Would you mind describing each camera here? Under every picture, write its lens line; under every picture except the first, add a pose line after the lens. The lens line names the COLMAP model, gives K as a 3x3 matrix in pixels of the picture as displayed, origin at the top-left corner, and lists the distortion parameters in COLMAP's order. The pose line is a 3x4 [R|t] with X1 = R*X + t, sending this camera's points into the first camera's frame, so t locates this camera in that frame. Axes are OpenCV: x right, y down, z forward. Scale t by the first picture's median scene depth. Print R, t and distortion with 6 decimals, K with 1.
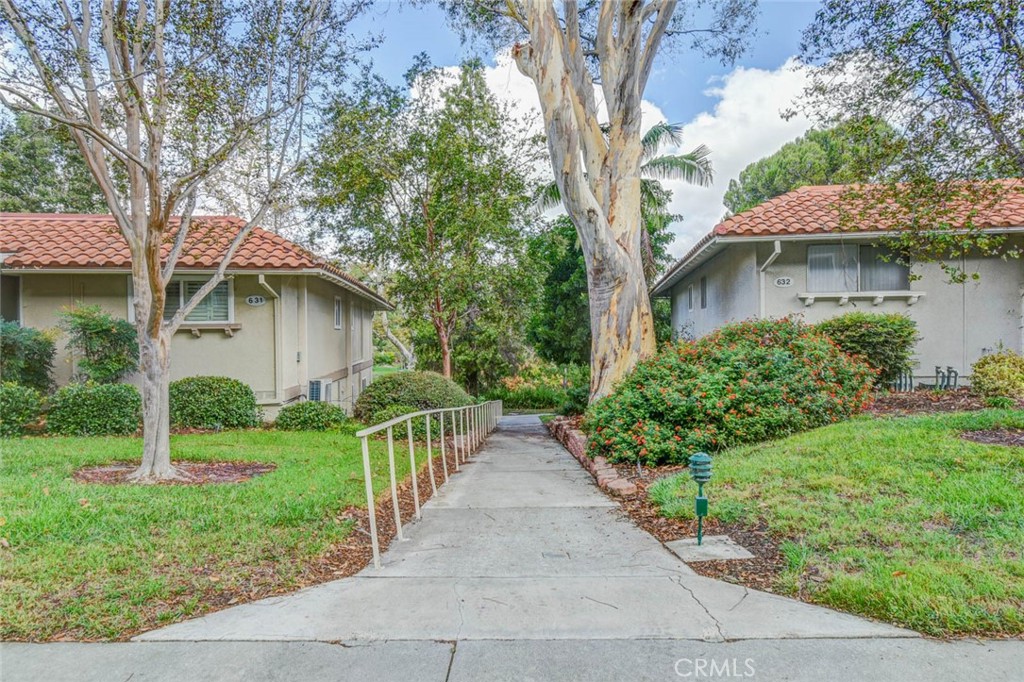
lens RADIAL K [[619.0, 0, 511.9], [0, 619.0, 342.2], [0, 0, 1]] dist [-0.000415, 0.000090]
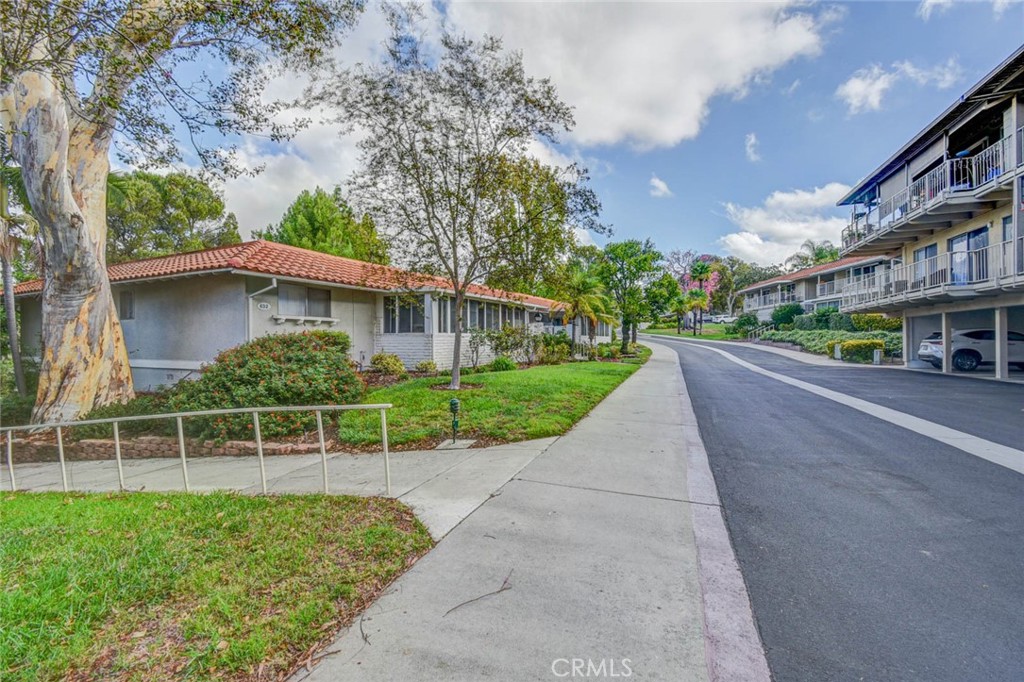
lens RADIAL K [[475.7, 0, 511.9], [0, 475.7, 339.2], [0, 0, 1]] dist [0.022030, -0.001447]
pose [[0.295383, 0.015815, 0.955248, -0.376439], [0.013656, 0.999691, -0.020774, 0.007455], [-0.955281, 0.019181, 0.295075, 0.112930]]
